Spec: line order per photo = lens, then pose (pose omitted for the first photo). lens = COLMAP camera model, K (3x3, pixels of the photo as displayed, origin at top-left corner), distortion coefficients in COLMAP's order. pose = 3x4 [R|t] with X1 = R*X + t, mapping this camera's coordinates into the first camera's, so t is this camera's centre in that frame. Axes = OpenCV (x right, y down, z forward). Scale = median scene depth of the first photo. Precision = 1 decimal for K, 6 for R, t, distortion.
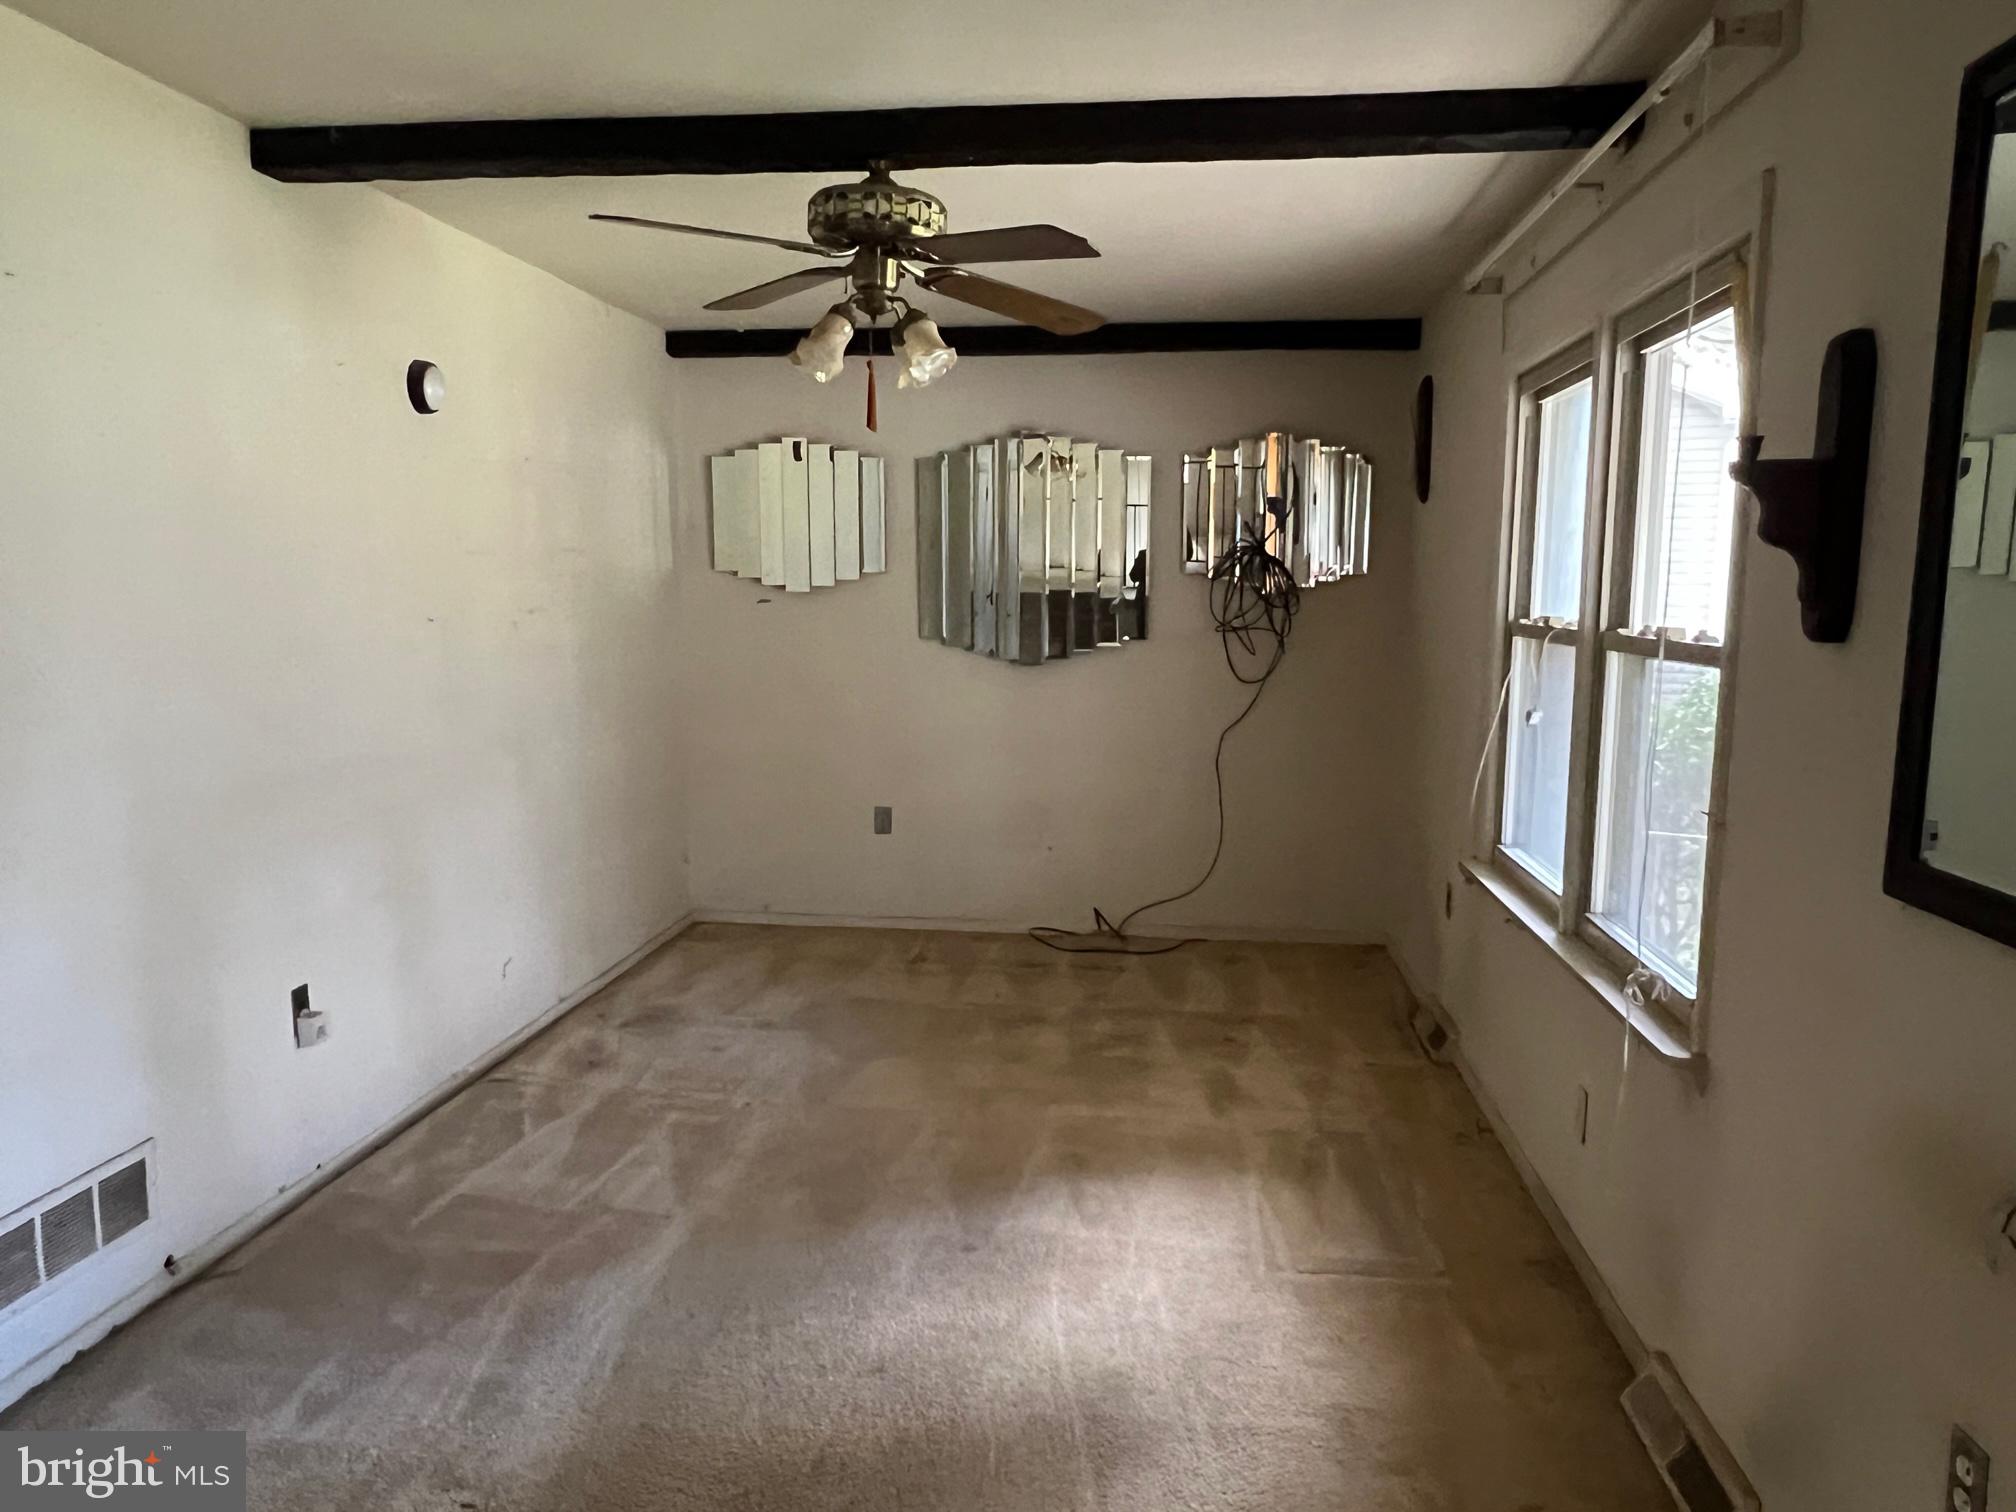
lens RADIAL K [[1555.6, 0, 1003.3], [0, 1555.6, 817.5], [0, 0, 1]] dist [0.024863, 0.005537]
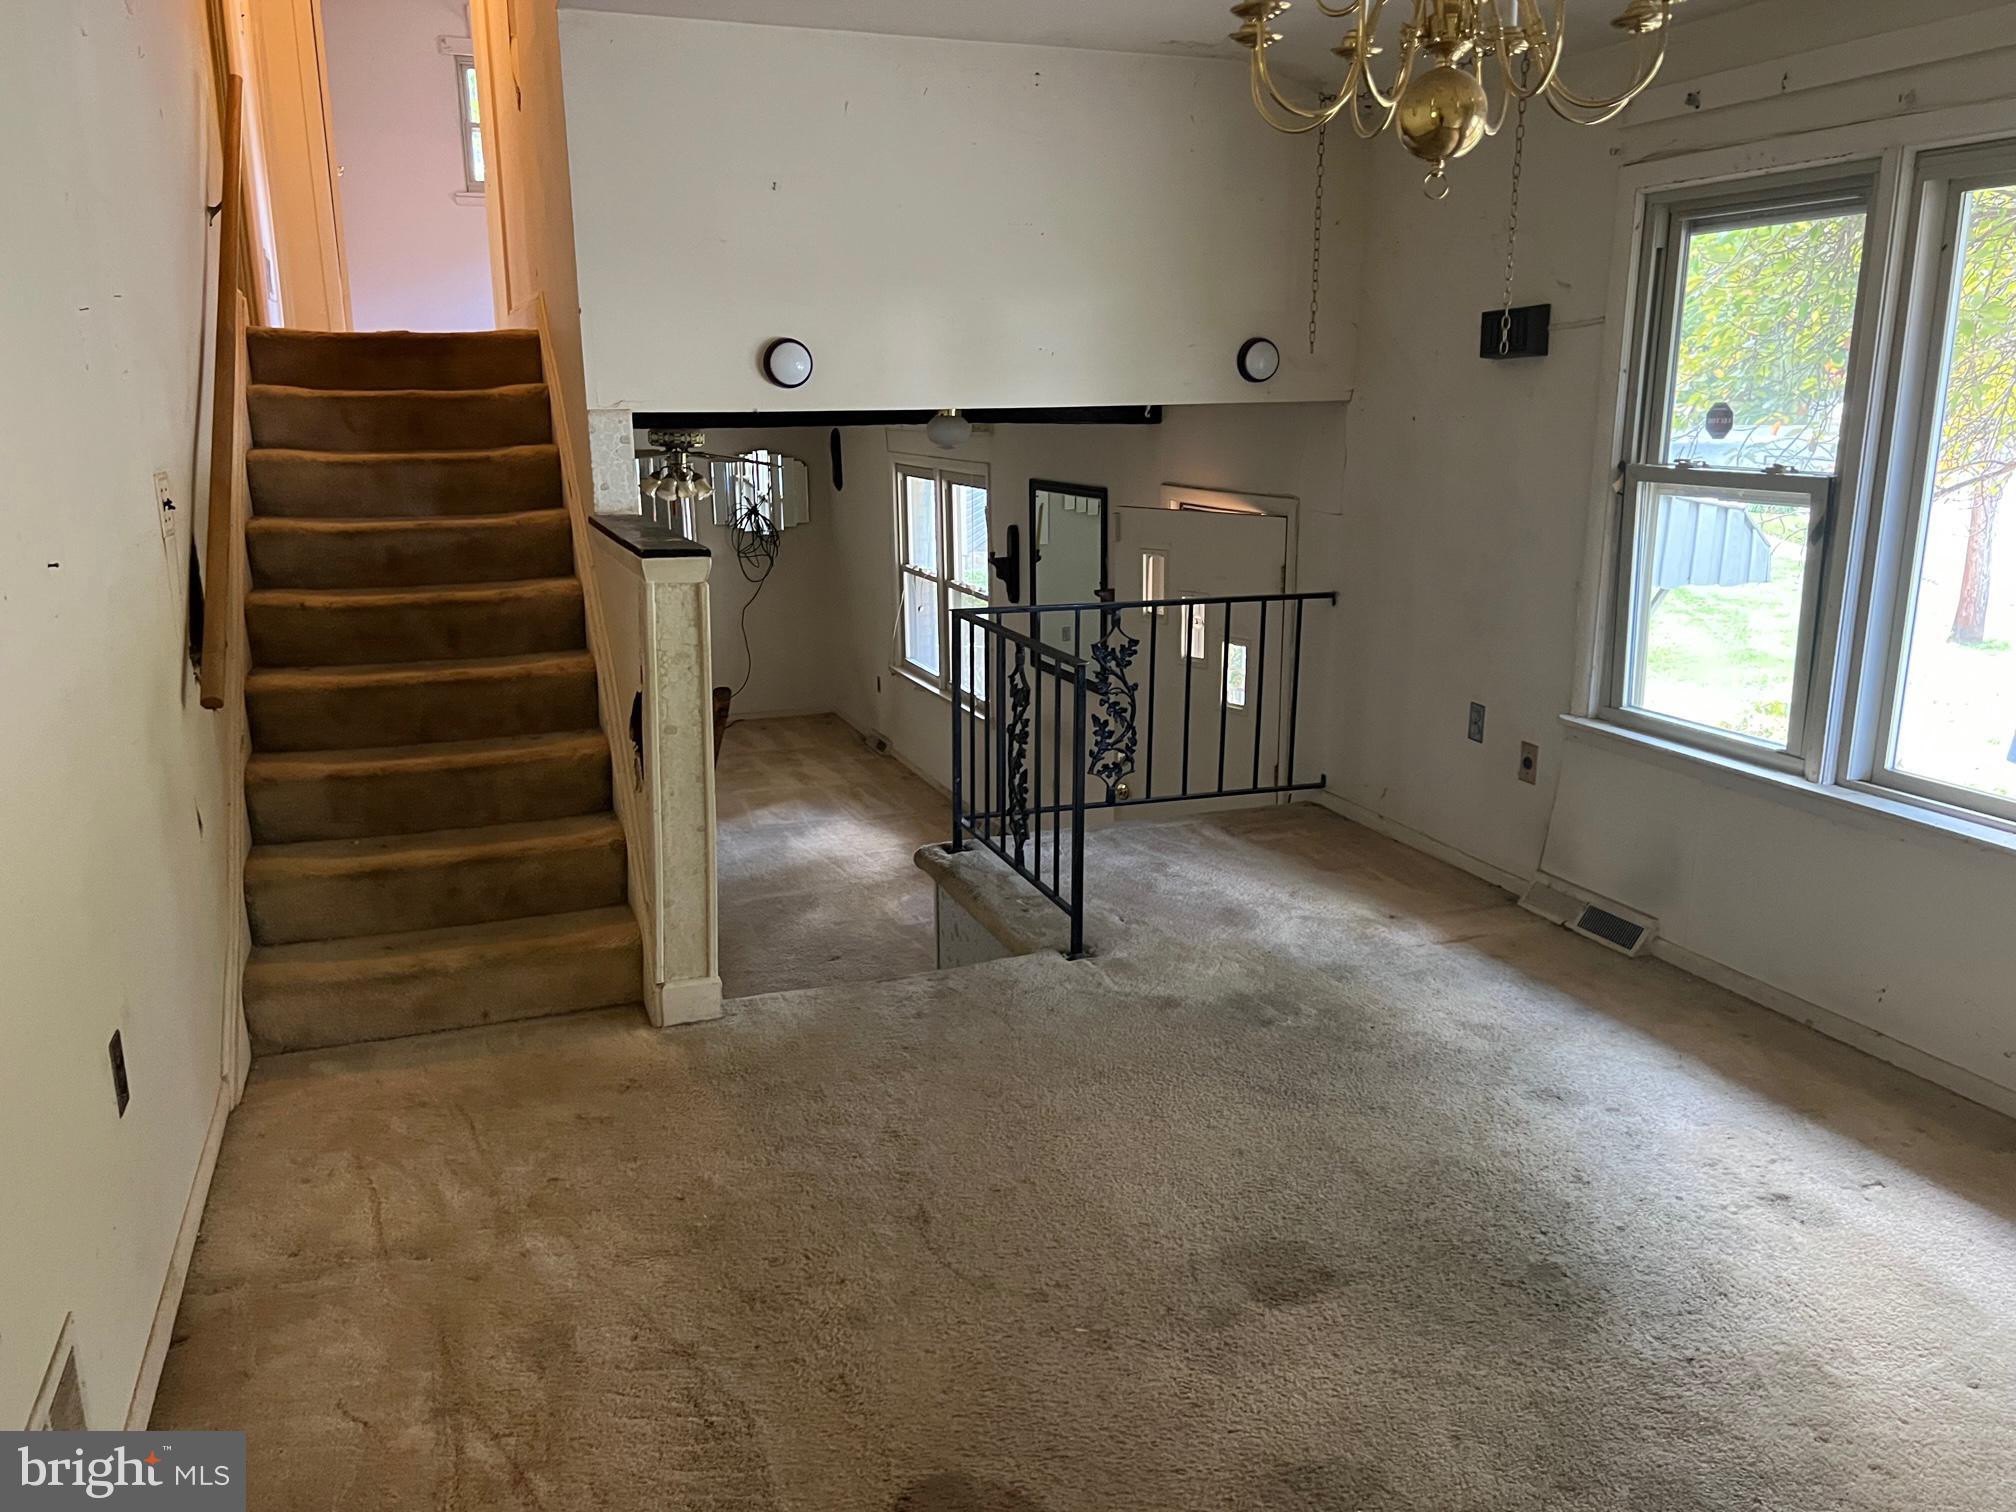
lens RADIAL K [[1543.1, 0, 1002.5], [0, 1543.1, 762.3], [0, 0, 1]] dist [0.166327, -0.341210]
pose [[0.894813, -0.125194, 0.428528, -0.626703], [0.086374, 0.990287, 0.108954, -0.074657], [-0.438006, -0.060480, 0.896935, -1.288869]]
